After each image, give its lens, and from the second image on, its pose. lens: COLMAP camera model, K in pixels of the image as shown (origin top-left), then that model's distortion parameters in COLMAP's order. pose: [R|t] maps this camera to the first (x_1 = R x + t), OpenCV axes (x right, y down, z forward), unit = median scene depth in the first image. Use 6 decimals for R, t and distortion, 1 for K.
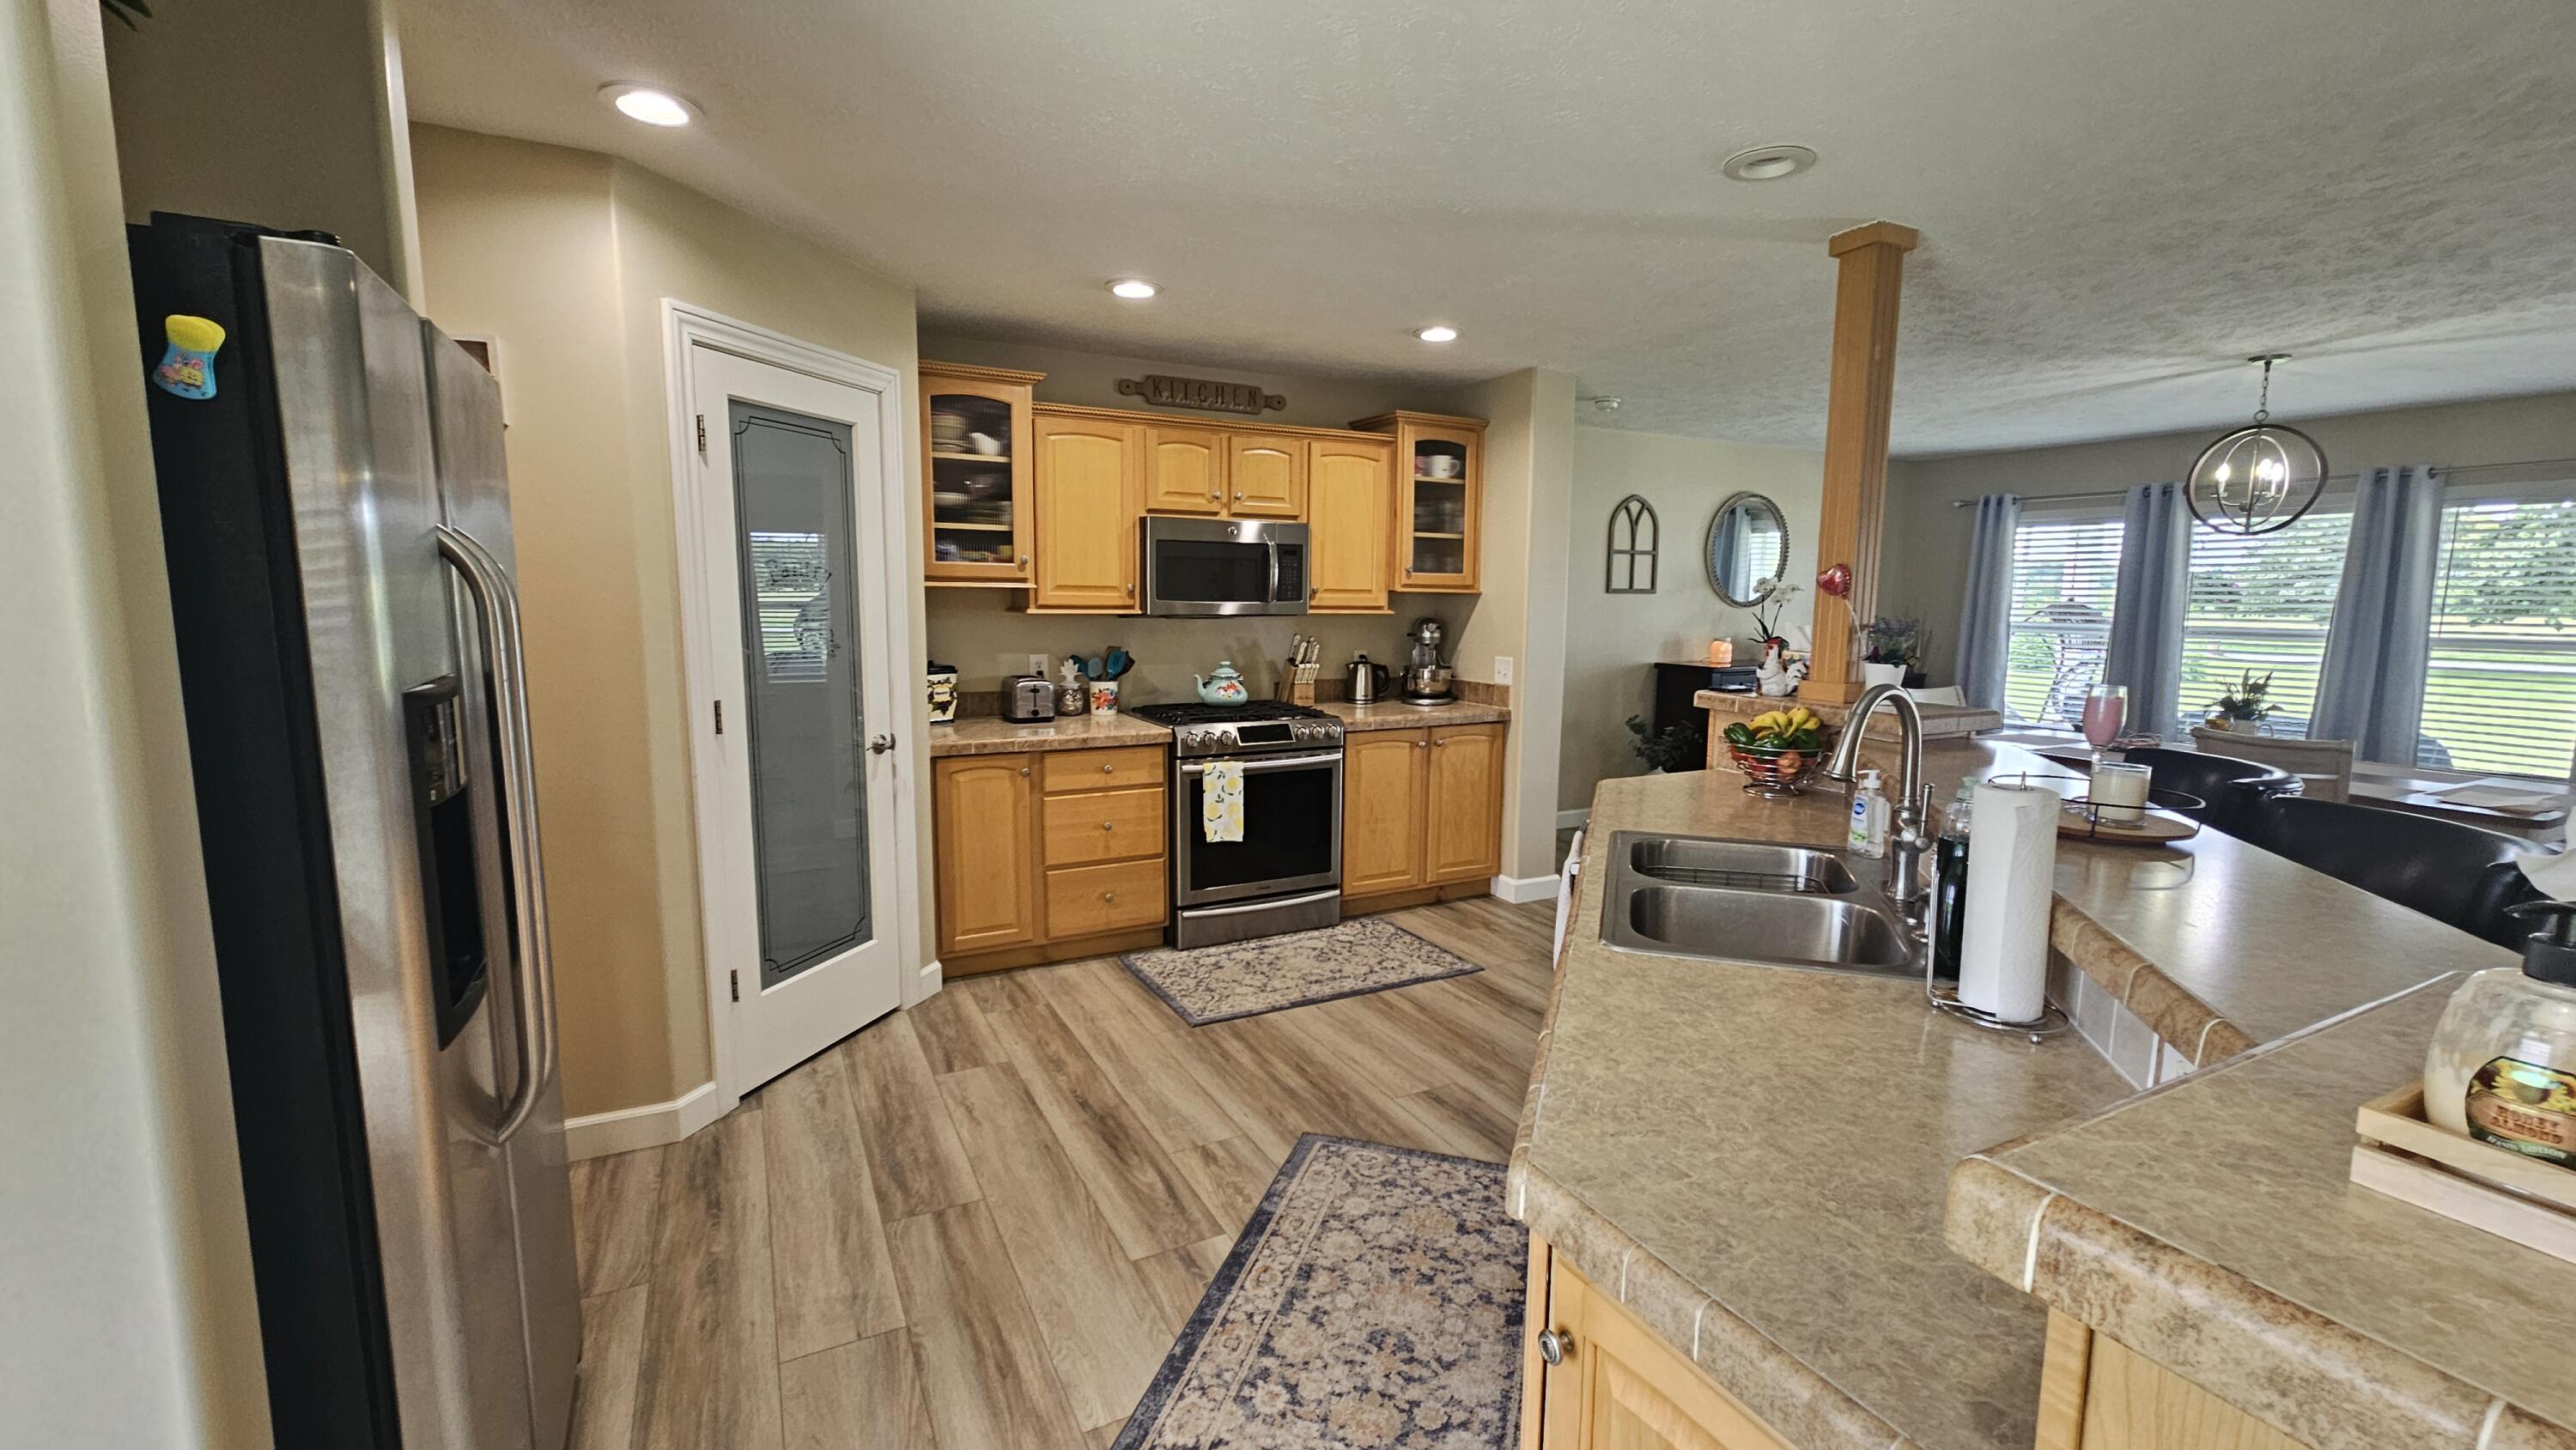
lens RADIAL K [[1062.3, 0, 1292.7], [0, 1062.3, 726.3], [0, 0, 1]] dist [-0.003048, -0.000232]
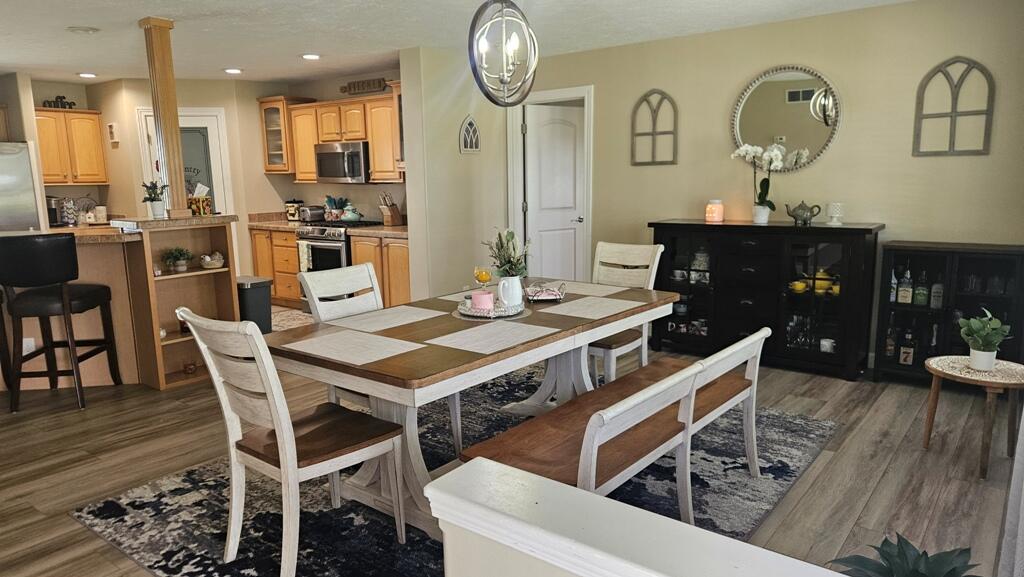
lens RADIAL K [[691.2, 0, 502.4], [0, 691.2, 289.5], [0, 0, 1]] dist [0.071444, -0.054635]
pose [[0.409066, 0.133896, -0.902628, 1.716124], [-0.091011, 0.990230, 0.105645, -0.072836], [0.907955, 0.038933, 0.417255, 0.765542]]
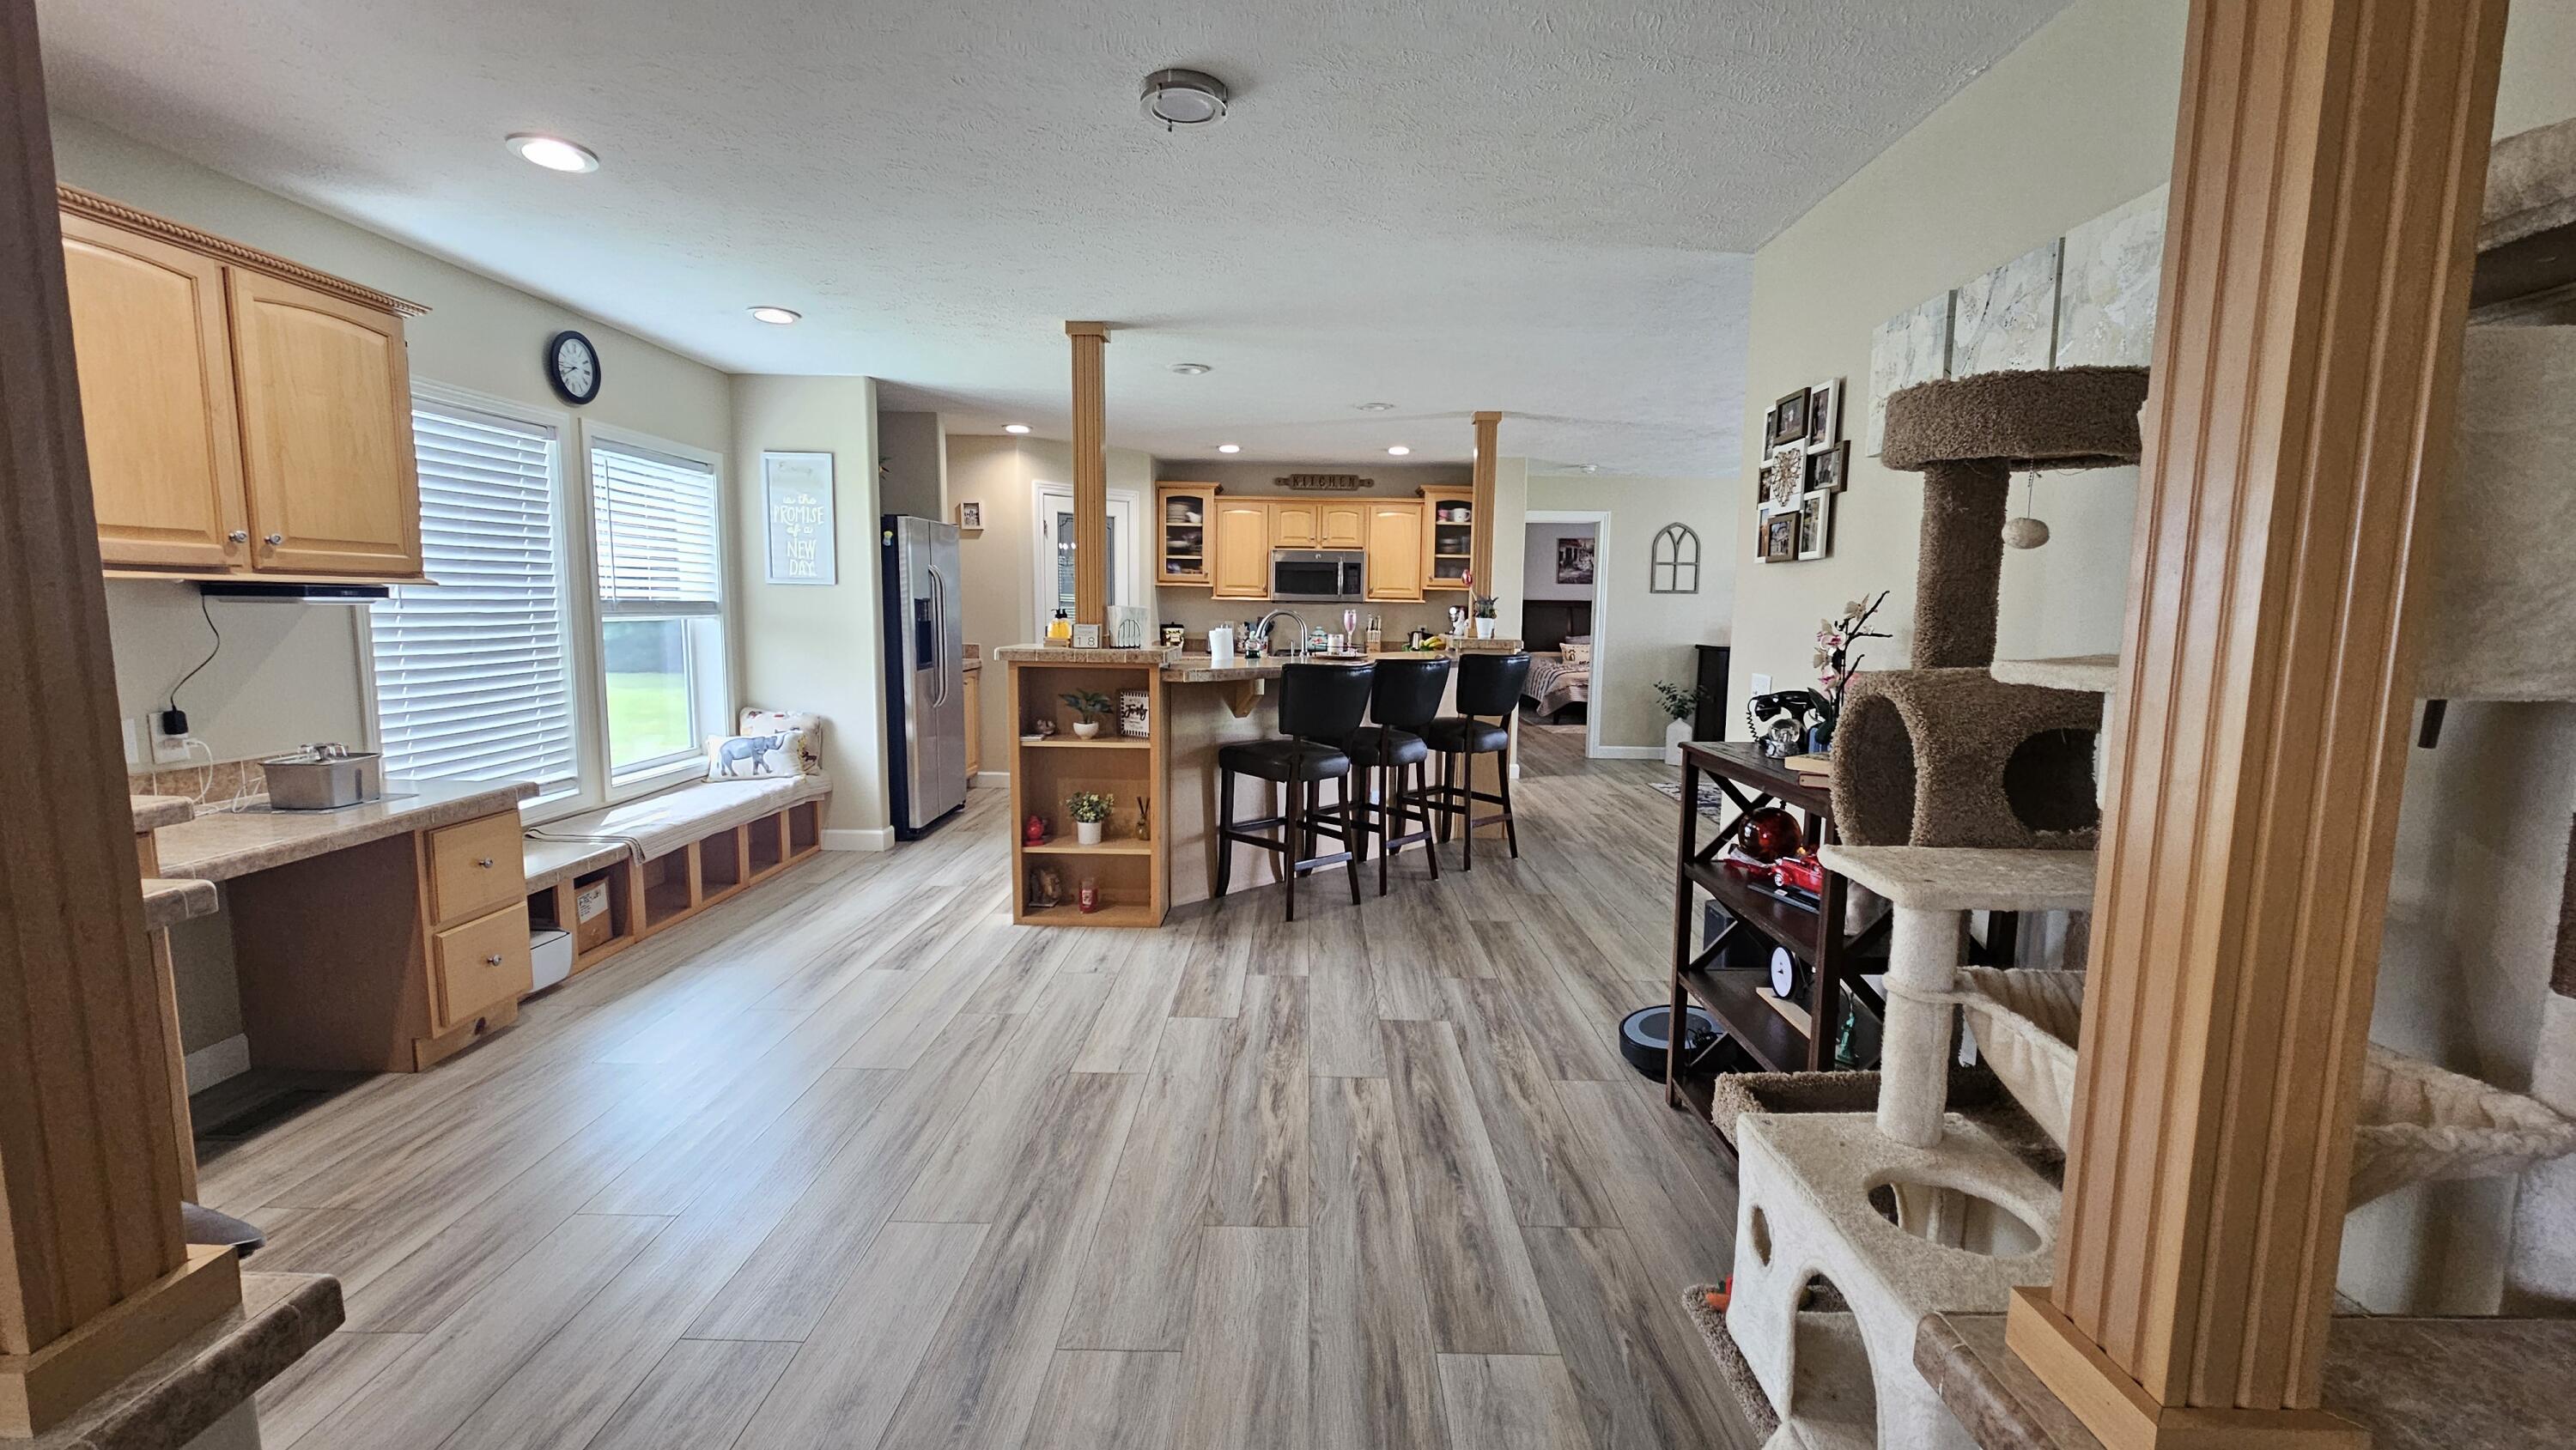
lens RADIAL K [[1062.3, 0, 1311.5], [0, 1062.3, 720.9], [0, 0, 1]] dist [-0.003048, -0.000232]
pose [[0.886751, 0.053939, -0.459090, 0.889542], [-0.062489, 0.998040, -0.003441, 0.124761], [0.458005, 0.031739, 0.888383, -0.729901]]
